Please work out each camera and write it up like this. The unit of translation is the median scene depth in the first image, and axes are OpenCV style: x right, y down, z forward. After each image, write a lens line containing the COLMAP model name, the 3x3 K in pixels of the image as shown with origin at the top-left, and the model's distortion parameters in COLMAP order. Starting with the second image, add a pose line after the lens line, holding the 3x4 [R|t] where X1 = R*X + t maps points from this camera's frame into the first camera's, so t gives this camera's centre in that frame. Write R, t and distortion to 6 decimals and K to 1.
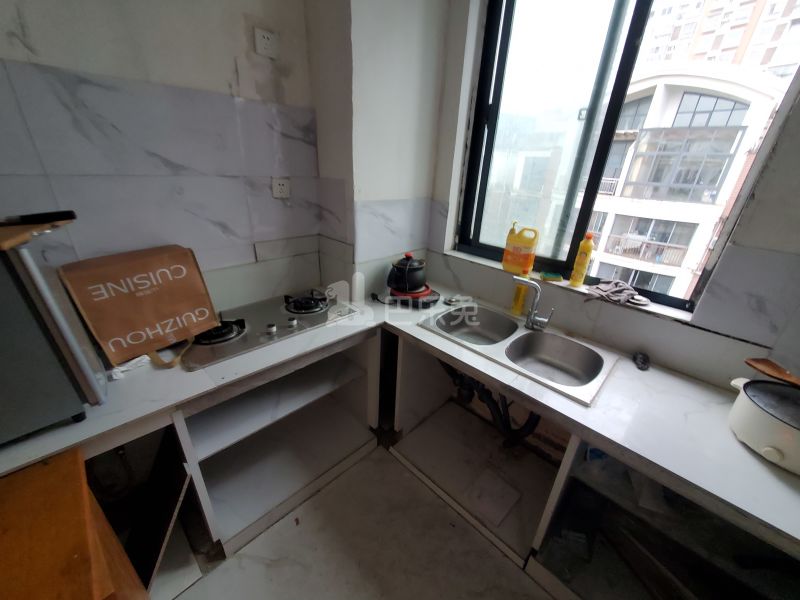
lens RADIAL K [[314.0, 0, 404.9], [0, 314.0, 305.0], [0, 0, 1]] dist [0.001504, -0.000116]
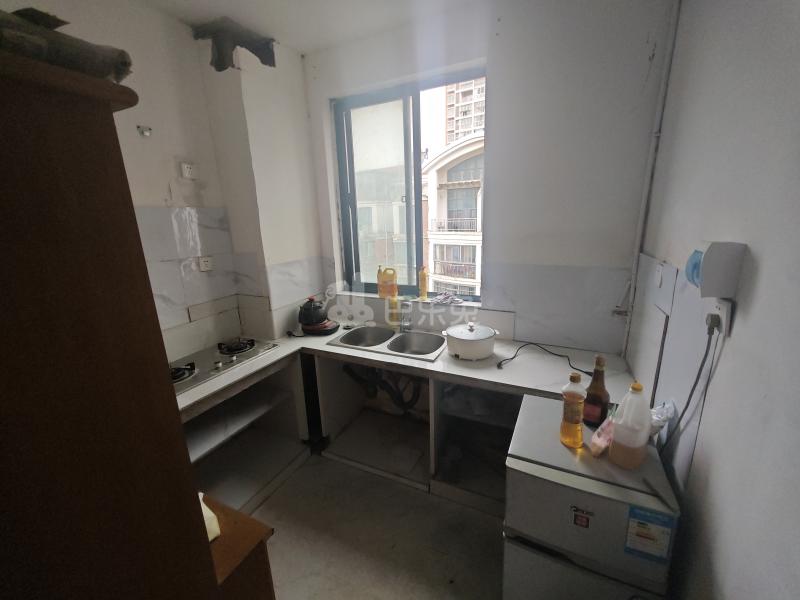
lens RADIAL K [[342.7, 0, 398.4], [0, 342.7, 304.1], [0, 0, 1]] dist [-0.002062, -0.000079]
pose [[0.947319, -0.159926, 0.277509, -0.050332], [0.202938, 0.970014, -0.133747, 0.152334], [-0.247798, 0.183018, 0.951368, -0.546022]]
